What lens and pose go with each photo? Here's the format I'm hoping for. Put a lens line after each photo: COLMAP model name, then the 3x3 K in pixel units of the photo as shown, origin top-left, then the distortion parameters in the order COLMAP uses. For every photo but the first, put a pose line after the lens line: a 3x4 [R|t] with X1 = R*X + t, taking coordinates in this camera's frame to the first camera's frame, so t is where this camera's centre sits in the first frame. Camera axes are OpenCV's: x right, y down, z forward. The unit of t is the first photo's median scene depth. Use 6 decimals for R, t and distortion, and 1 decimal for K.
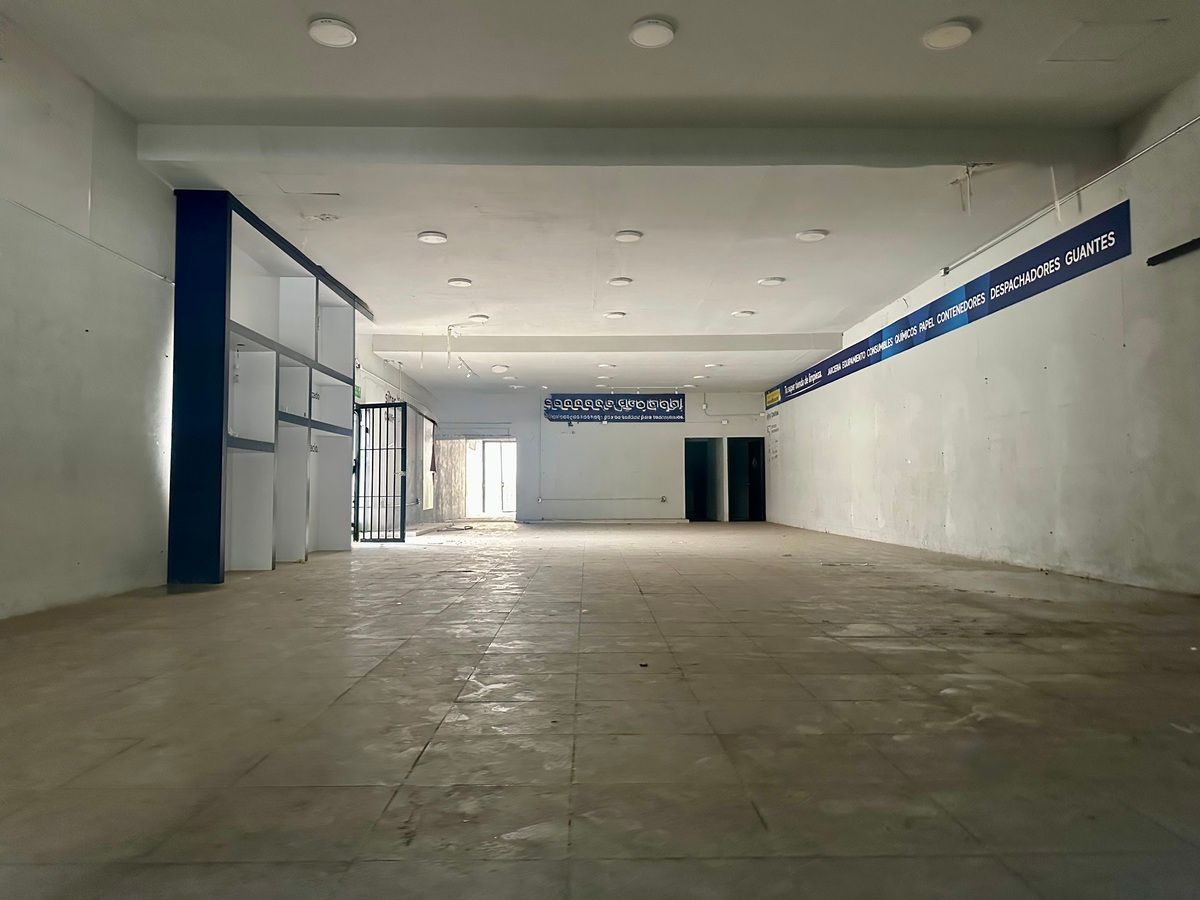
lens RADIAL K [[834.7, 0, 603.5], [0, 834.7, 429.0], [0, 0, 1]] dist [0.091897, -0.114798]
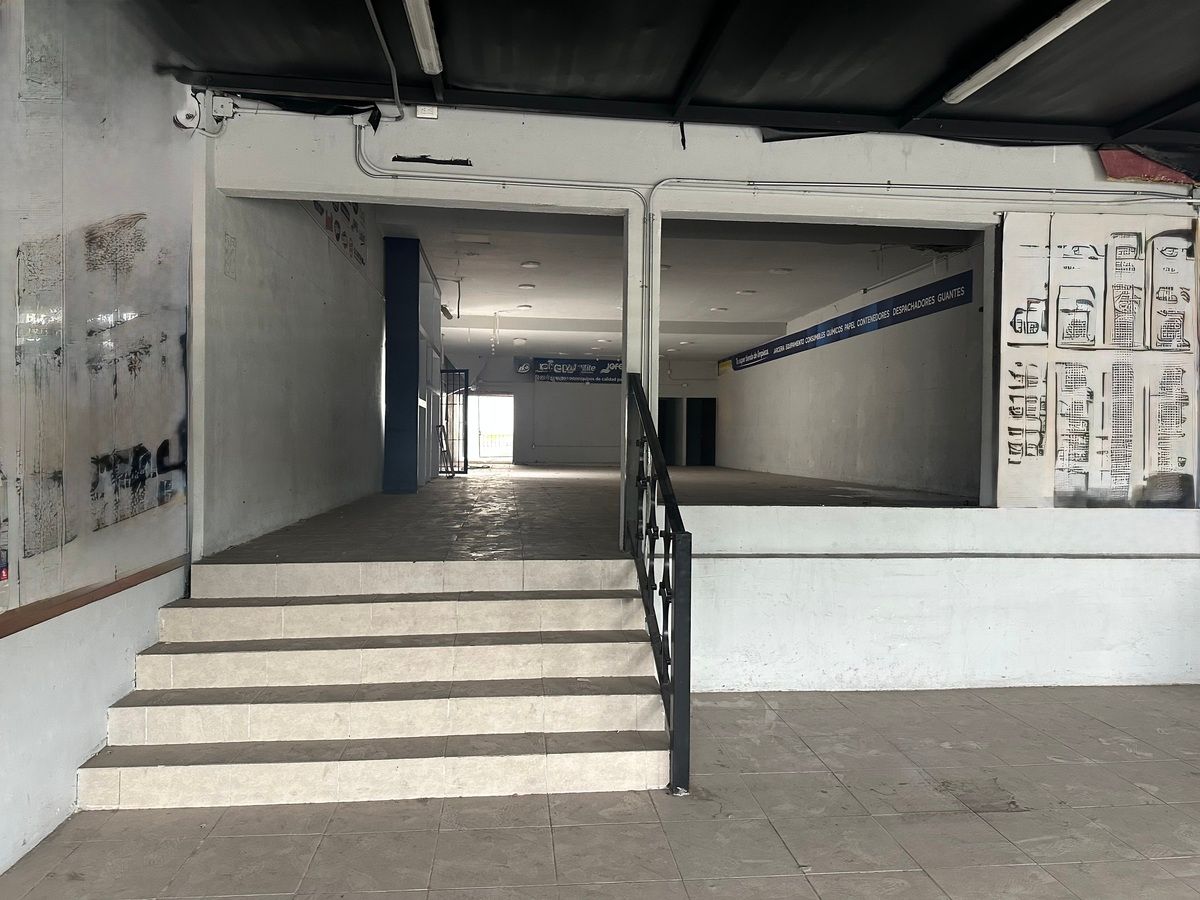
lens RADIAL K [[834.7, 0, 603.5], [0, 834.7, 429.0], [0, 0, 1]] dist [0.091897, -0.114798]
pose [[0.994872, 0.015531, 0.099947, -0.138482], [-0.021445, 0.998064, 0.058374, -0.018192], [-0.098847, -0.060218, 0.993279, -0.310018]]
